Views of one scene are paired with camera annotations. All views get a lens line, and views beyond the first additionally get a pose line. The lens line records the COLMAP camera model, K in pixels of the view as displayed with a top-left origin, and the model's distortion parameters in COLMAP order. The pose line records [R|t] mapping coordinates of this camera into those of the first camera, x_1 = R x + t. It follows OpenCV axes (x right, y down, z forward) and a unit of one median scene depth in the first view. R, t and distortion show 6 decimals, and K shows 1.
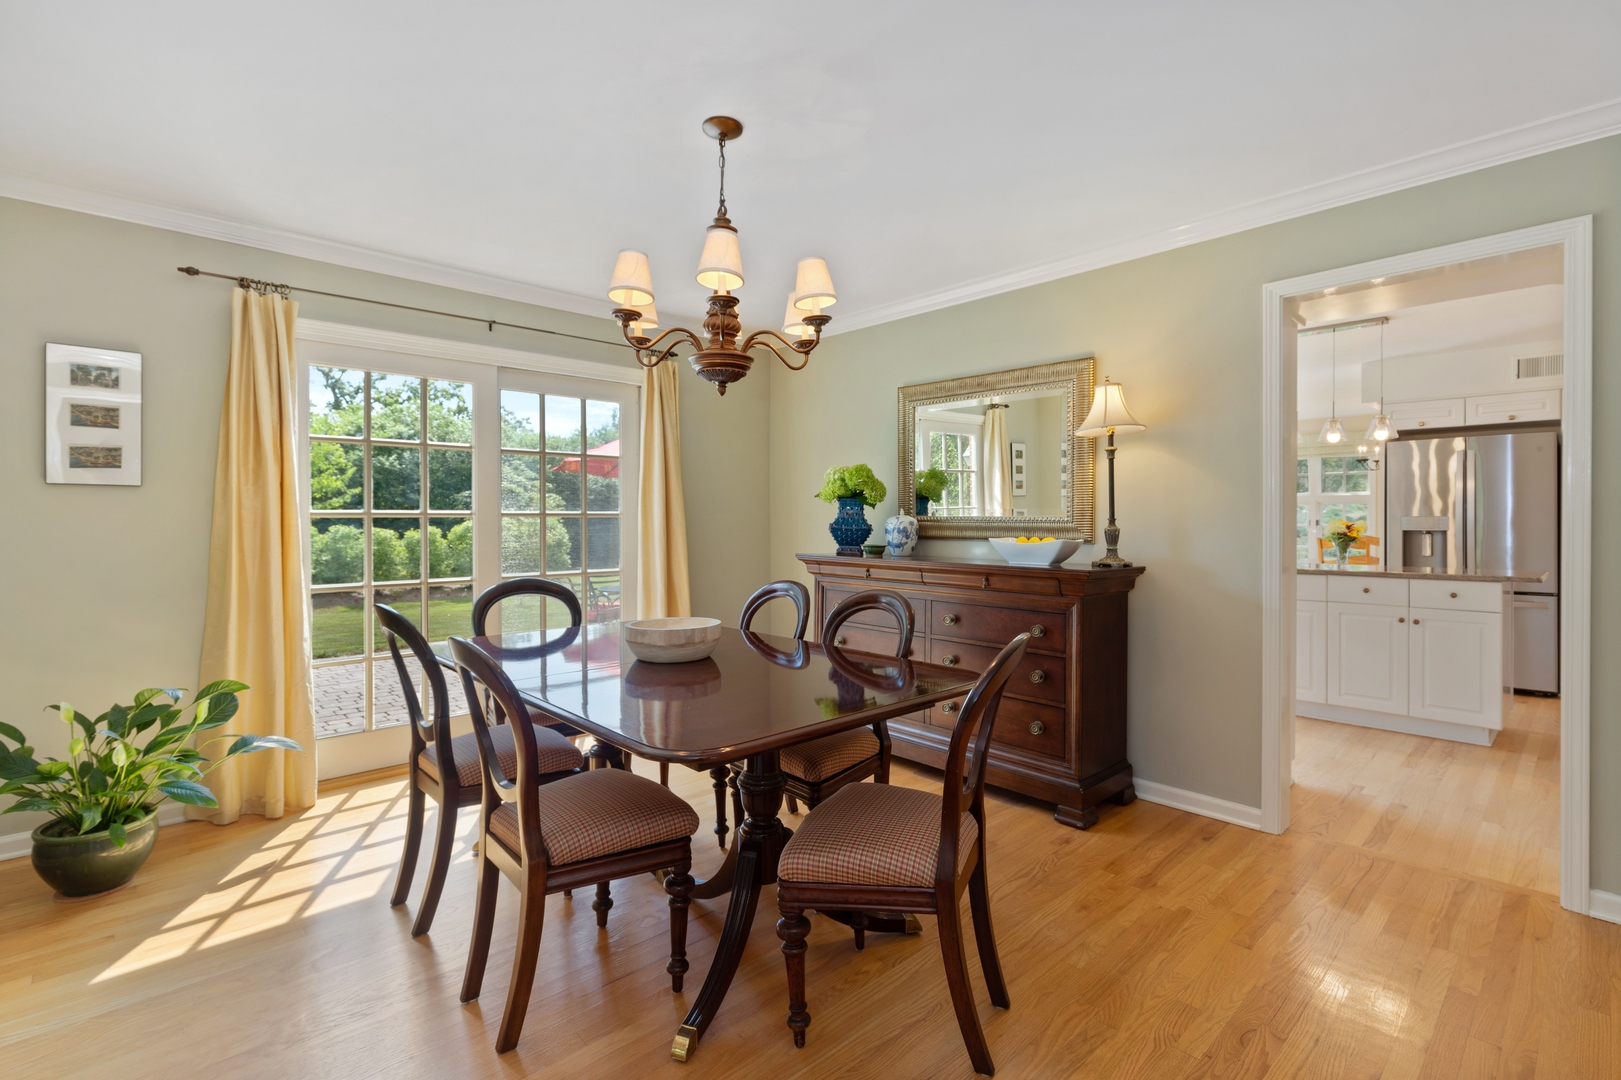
lens RADIAL K [[739.2, 0, 805.7], [0, 739.2, 516.7], [0, 0, 1]] dist [0.000079, -0.000572]
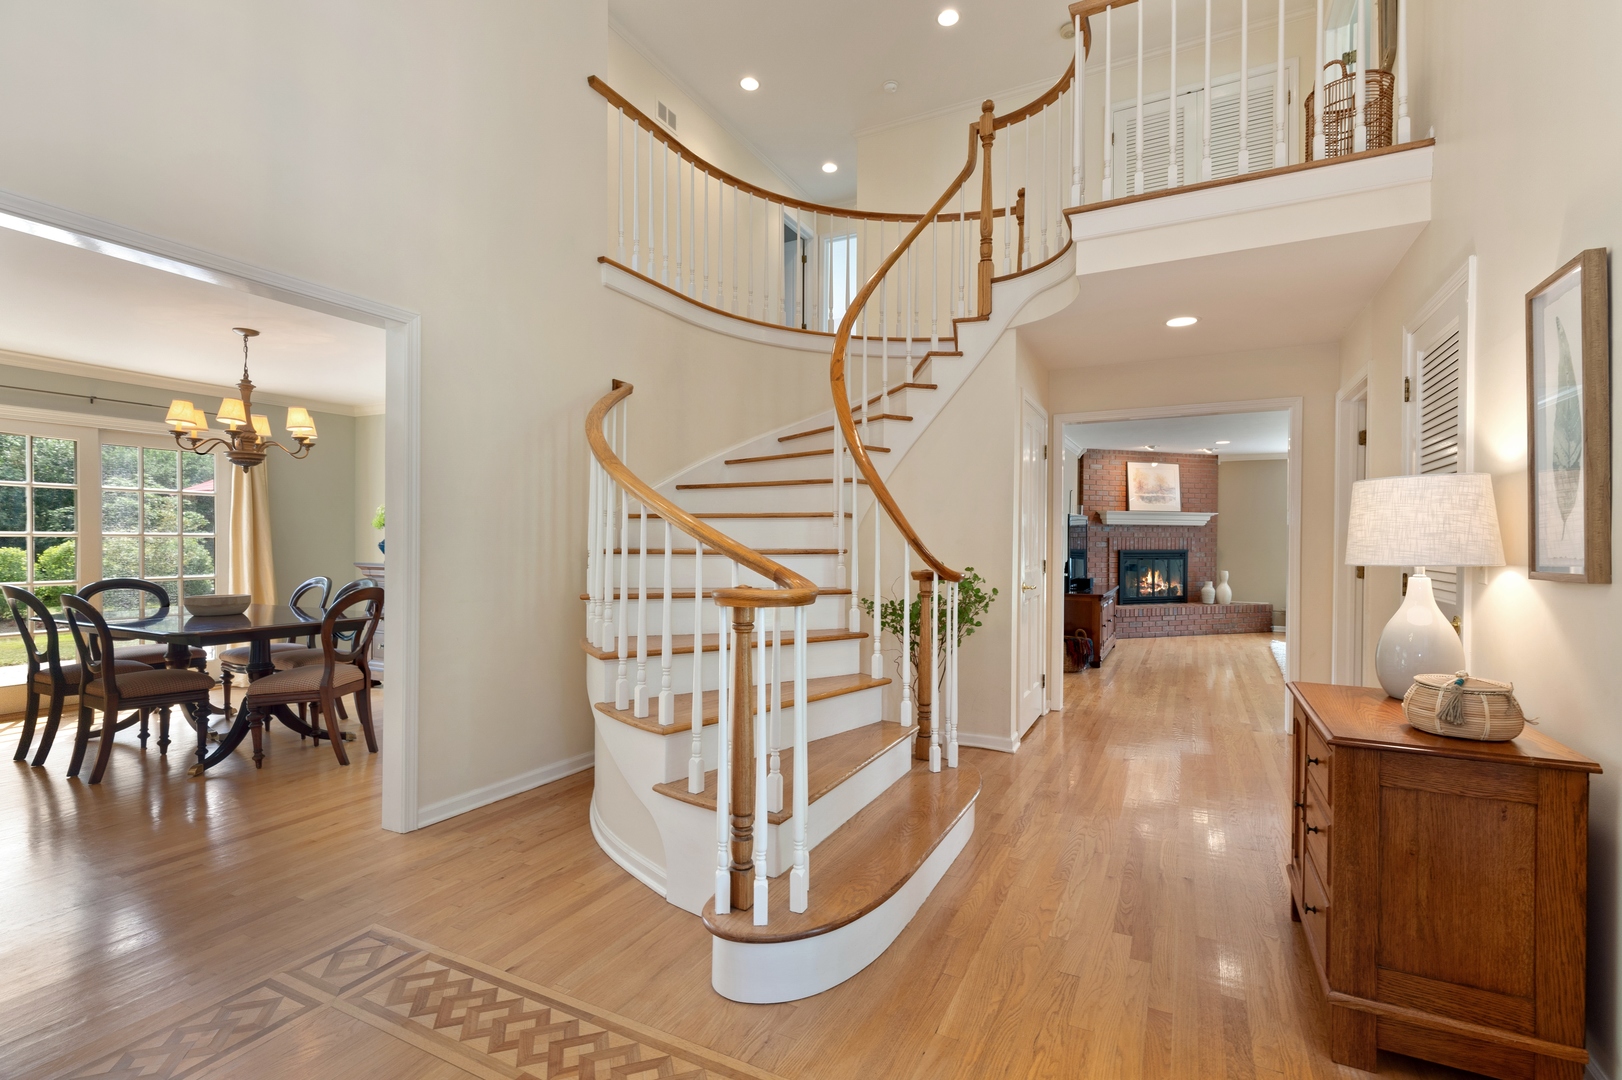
lens RADIAL K [[739.7, 0, 821.7], [0, 739.7, 543.2], [0, 0, 1]] dist [0.000079, -0.000572]
pose [[0.933518, 0.002768, 0.358519, 0.400752], [-0.004234, 0.999986, 0.003304, 0.001875], [-0.358505, -0.004602, 0.933517, -0.886623]]
